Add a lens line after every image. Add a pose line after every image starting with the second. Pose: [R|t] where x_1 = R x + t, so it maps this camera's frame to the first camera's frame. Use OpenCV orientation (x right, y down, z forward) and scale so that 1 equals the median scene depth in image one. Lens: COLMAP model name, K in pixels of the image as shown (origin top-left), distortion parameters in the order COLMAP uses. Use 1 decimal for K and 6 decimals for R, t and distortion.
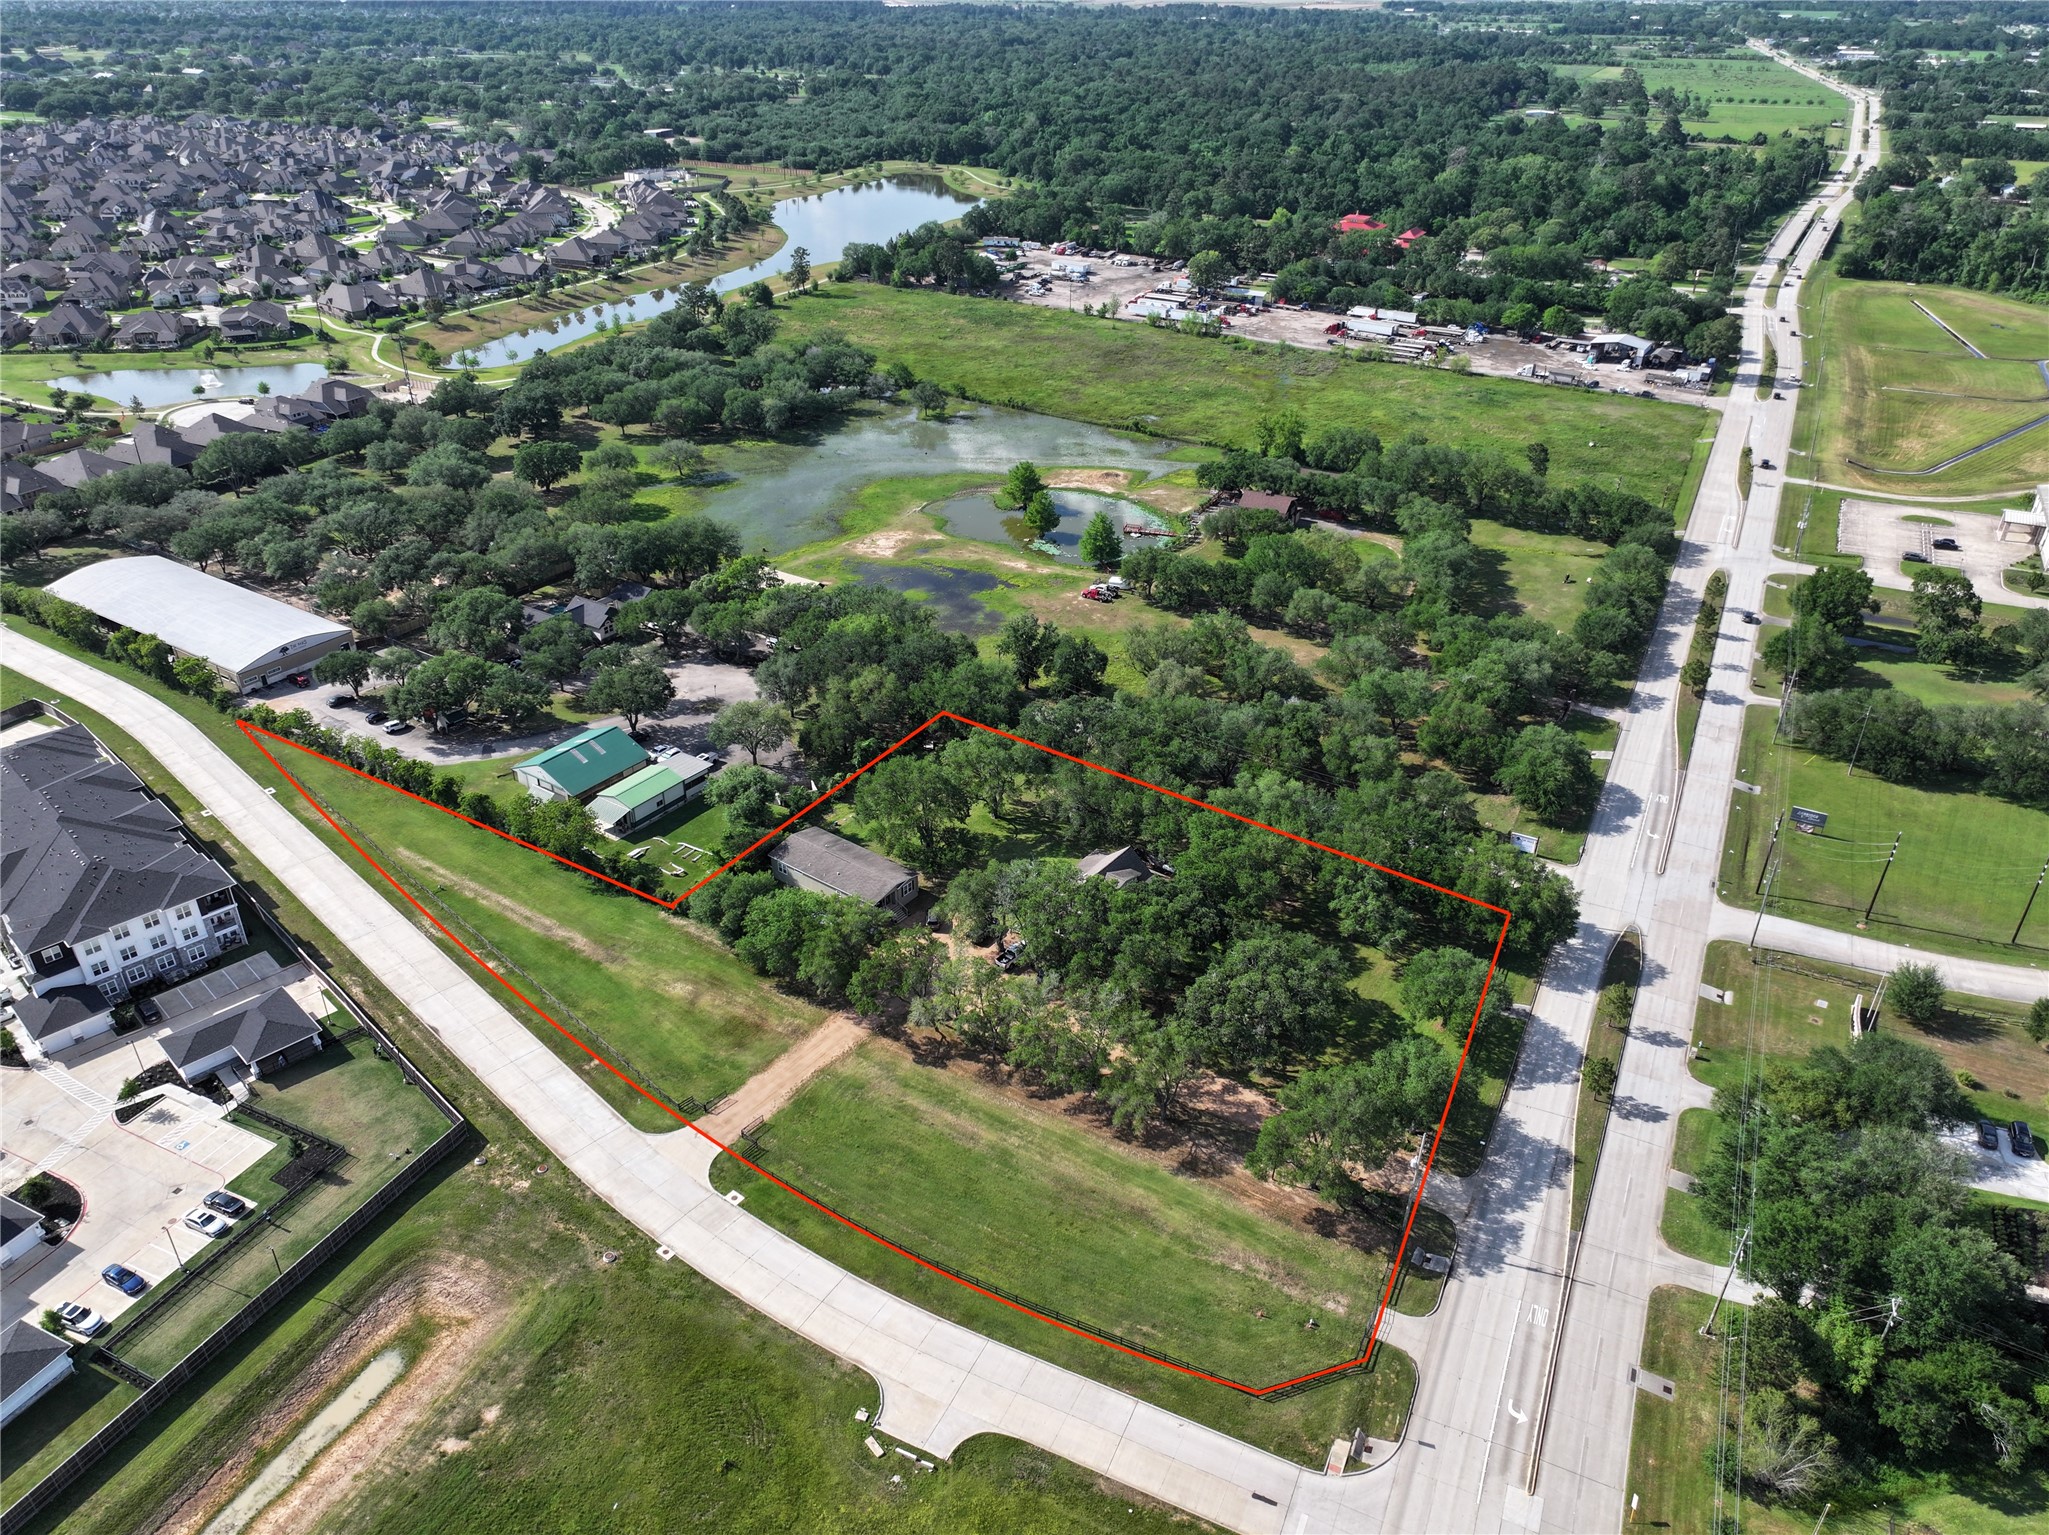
lens RADIAL K [[1426.1, 0, 1015.6], [0, 1426.1, 760.6], [0, 0, 1]] dist [-0.006182, 0.025612]
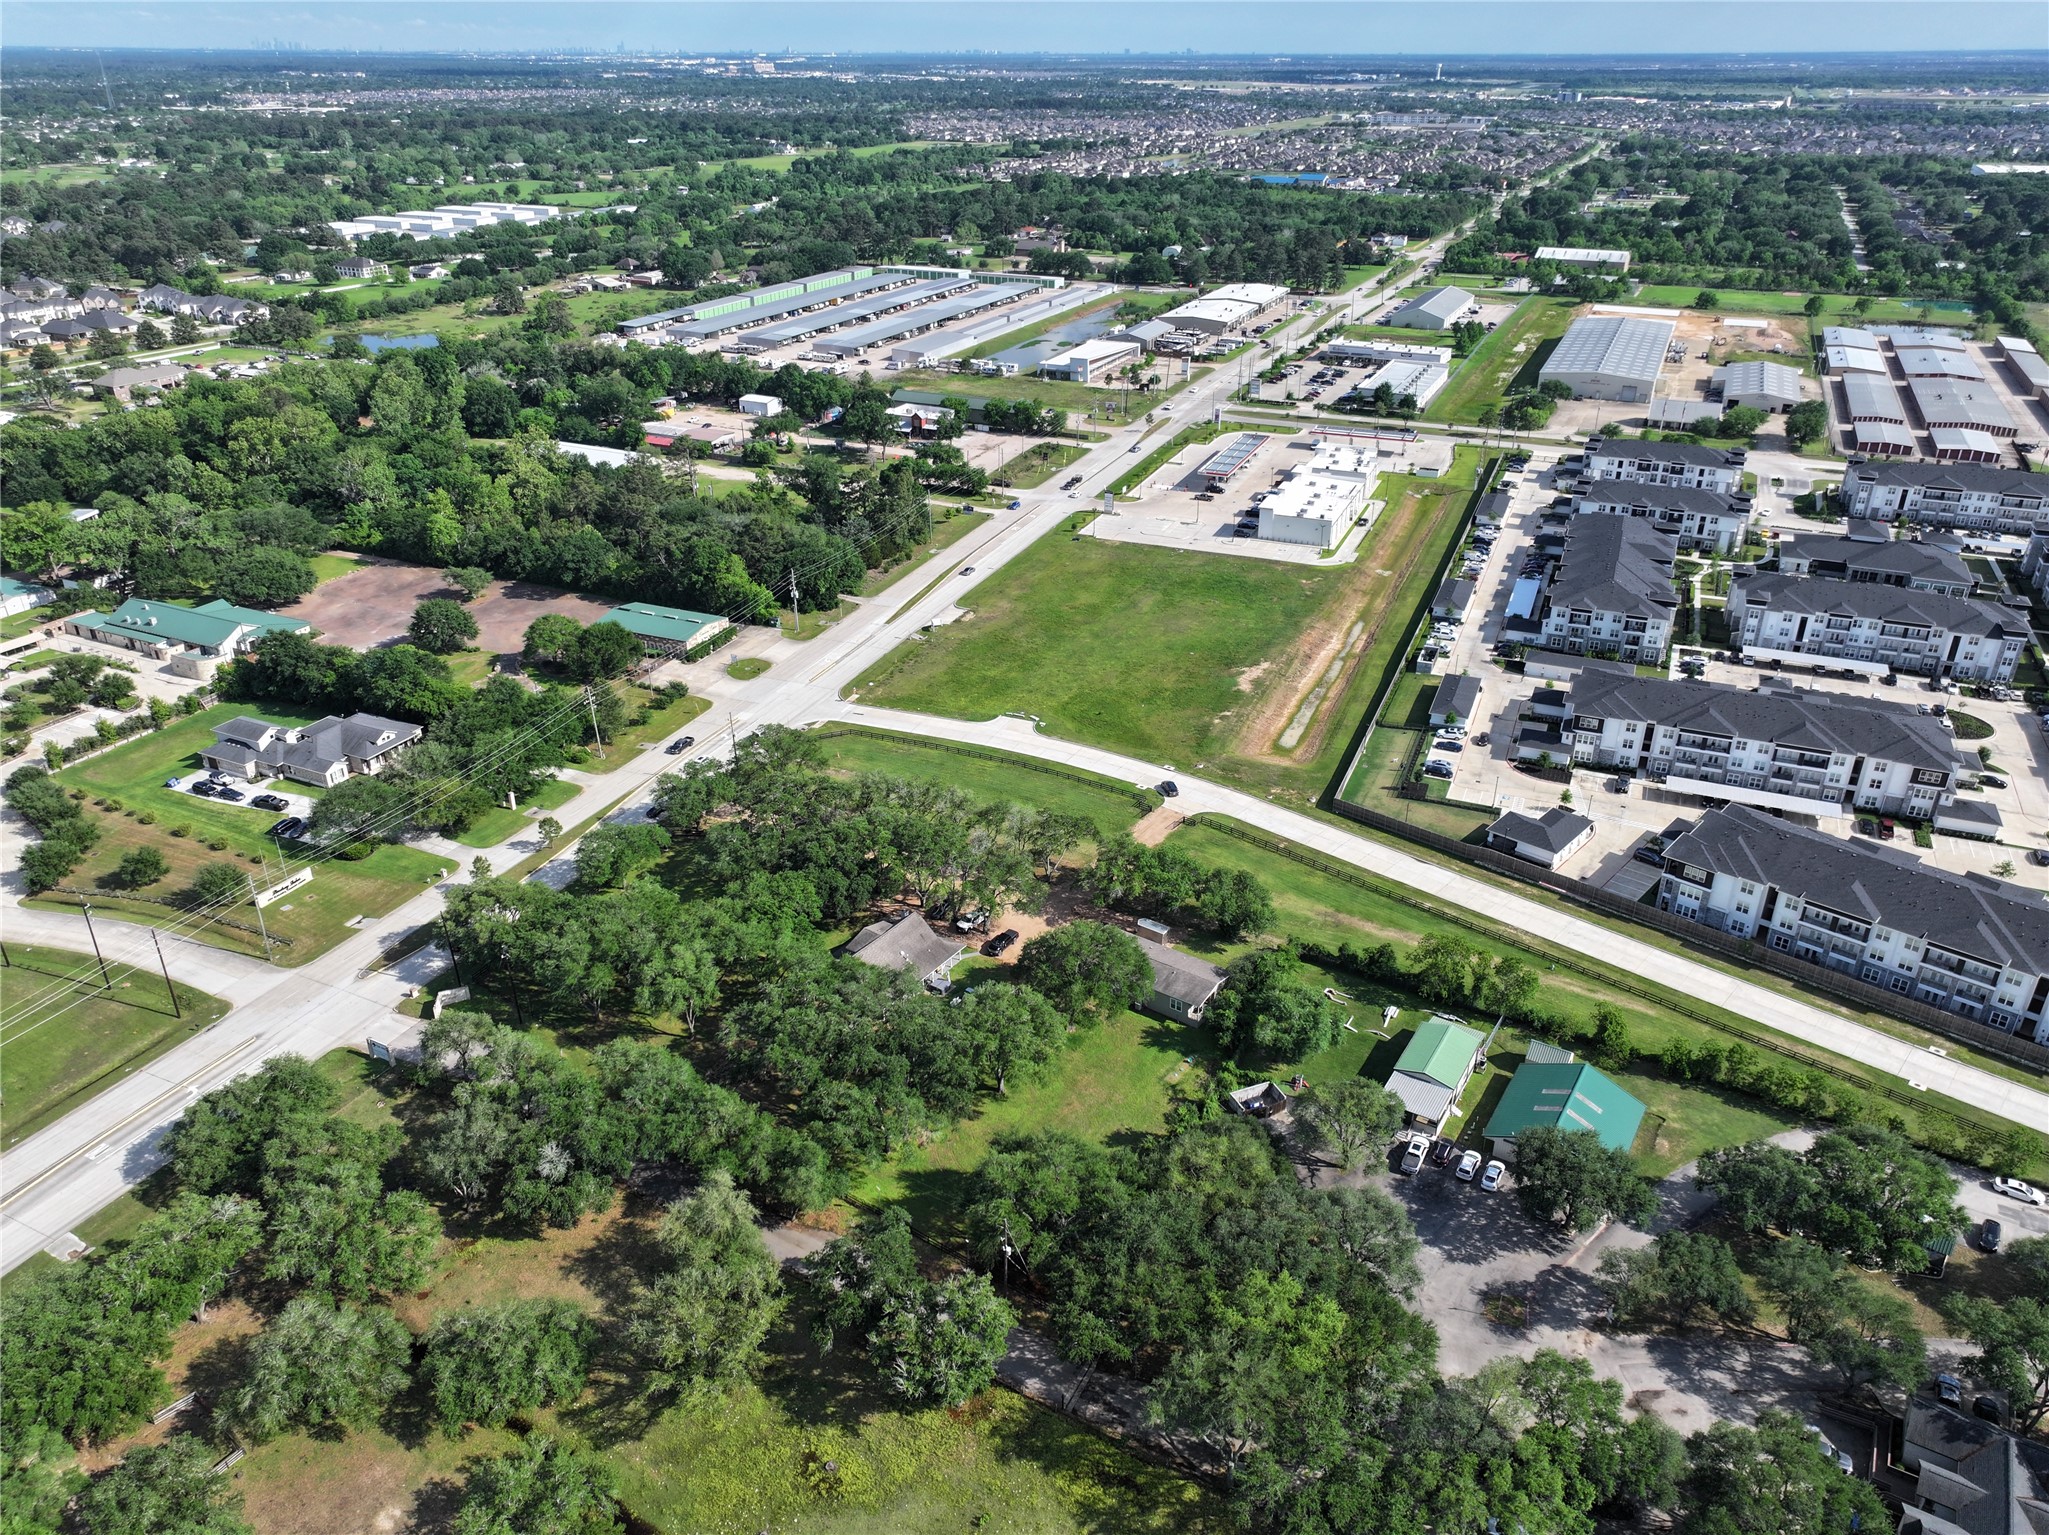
lens RADIAL K [[1371.0, 0, 1024.5], [0, 1371.0, 767.5], [0, 0, 1]] dist [-0.004110, -0.001220]
pose [[-0.999225, 0.013350, -0.037035, -0.001595], [-0.023754, 0.545764, 0.837602, -0.344473], [0.031394, 0.837832, -0.545024, 0.618484]]
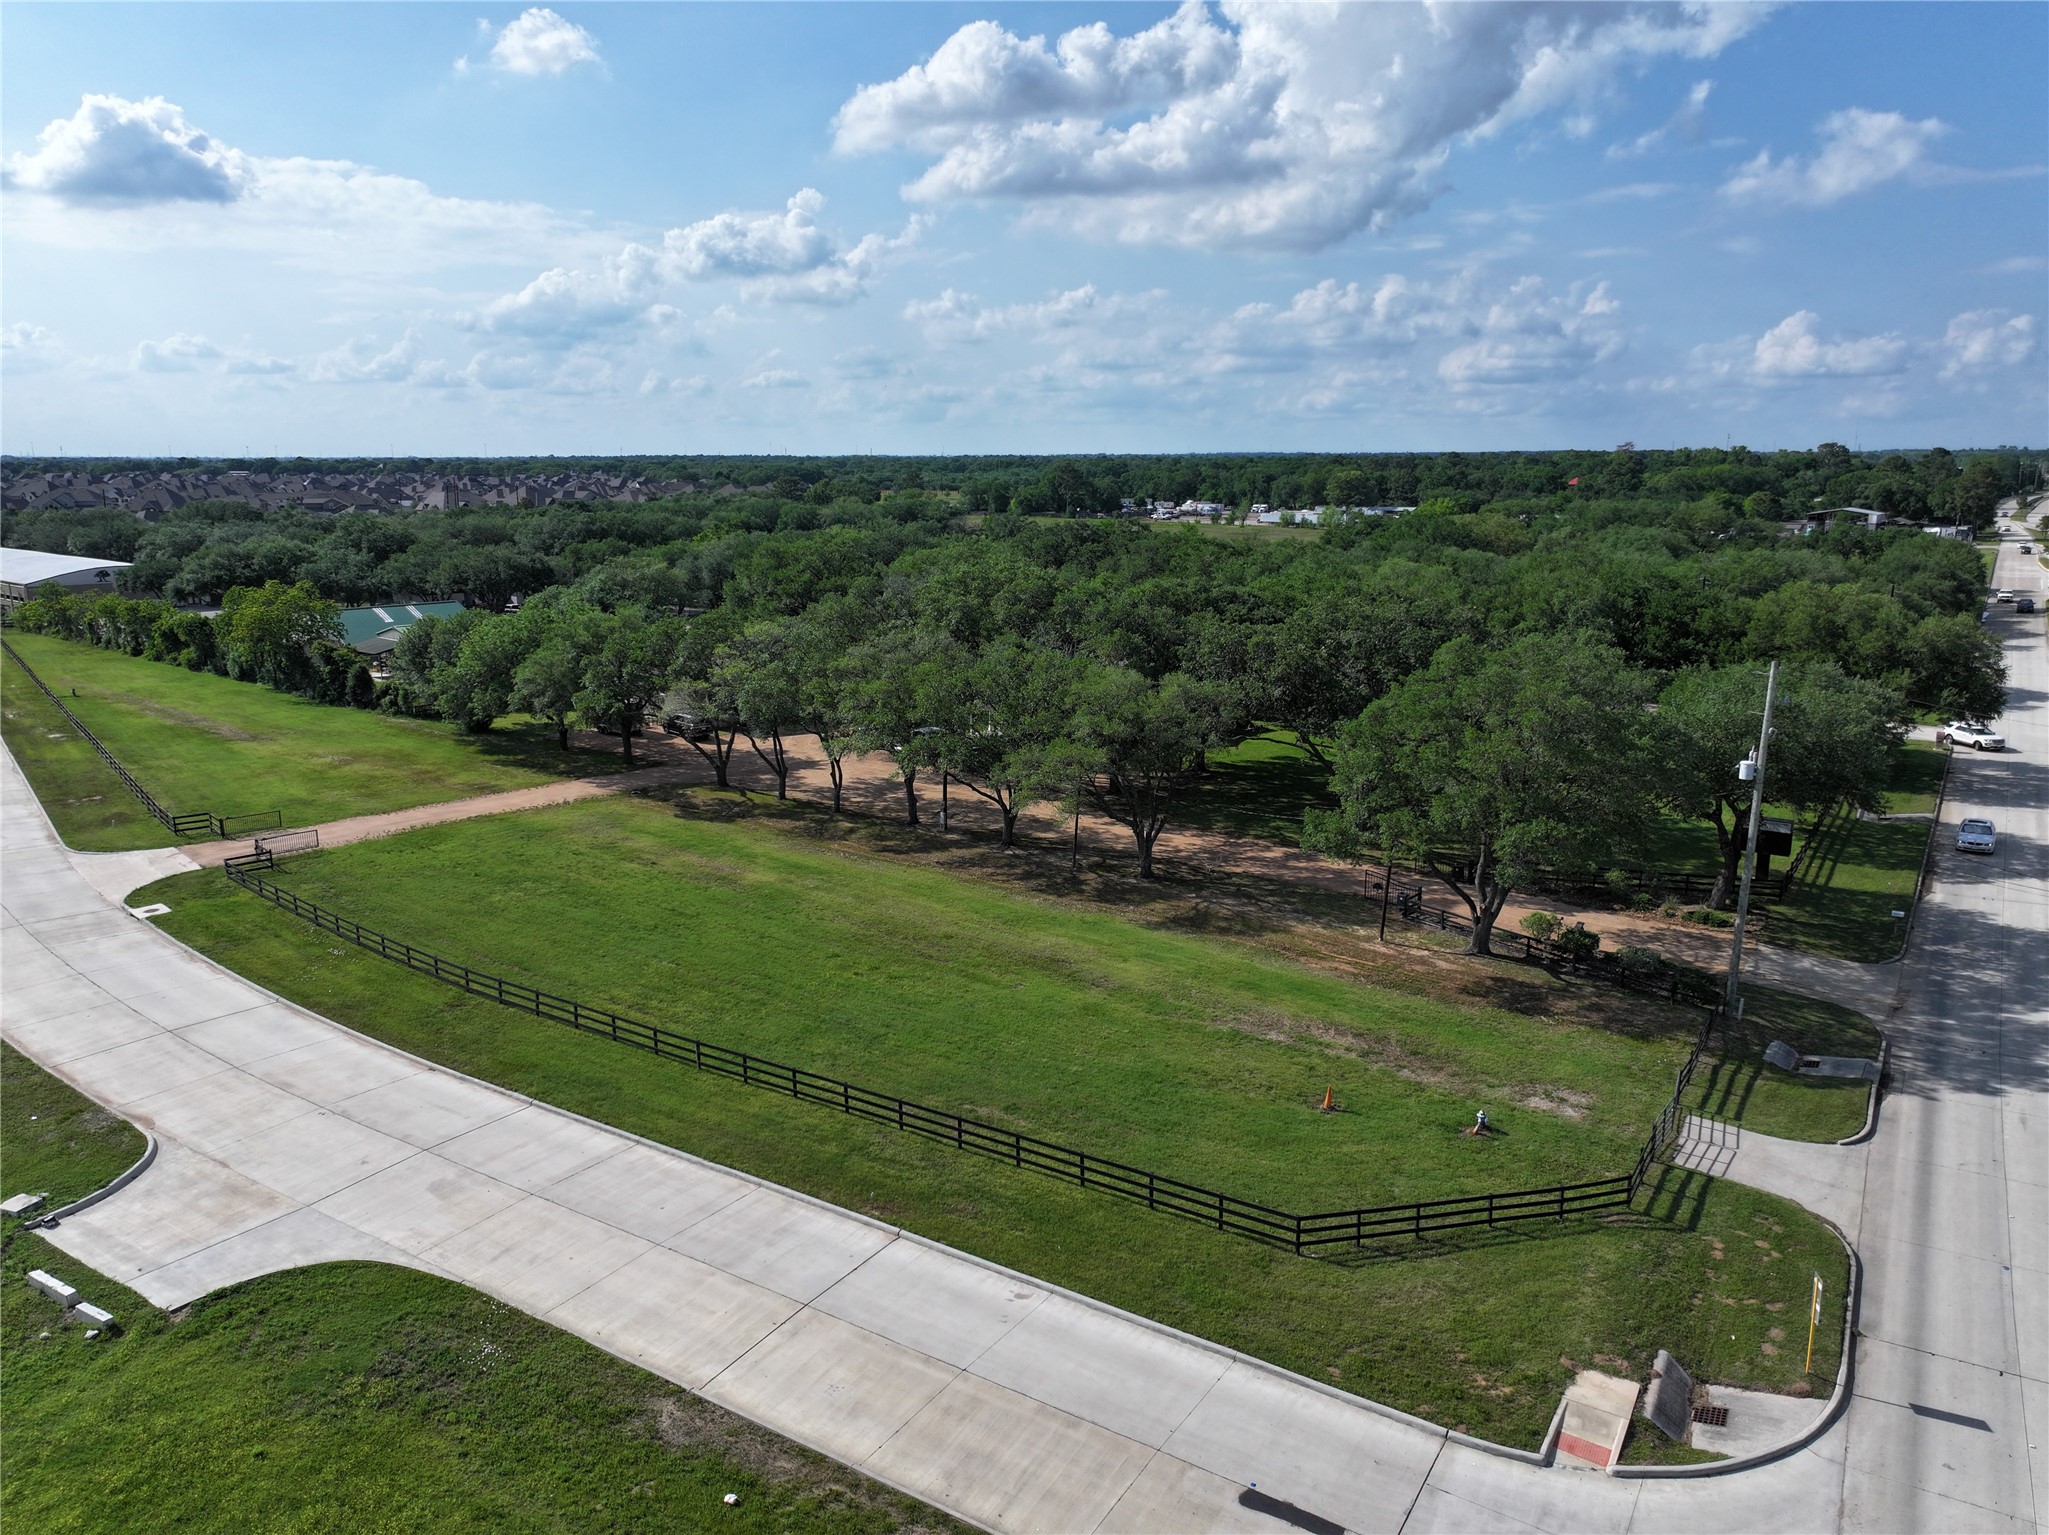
lens RADIAL K [[1428.7, 0, 1020.7], [0, 1428.7, 761.3], [0, 0, 1]] dist [0.003299, 0.003946]
pose [[0.992588, 0.014303, -0.120686, 0.042786], [-0.050427, 0.952000, -0.301915, 0.128997], [0.110575, 0.305763, 0.945665, 0.198401]]
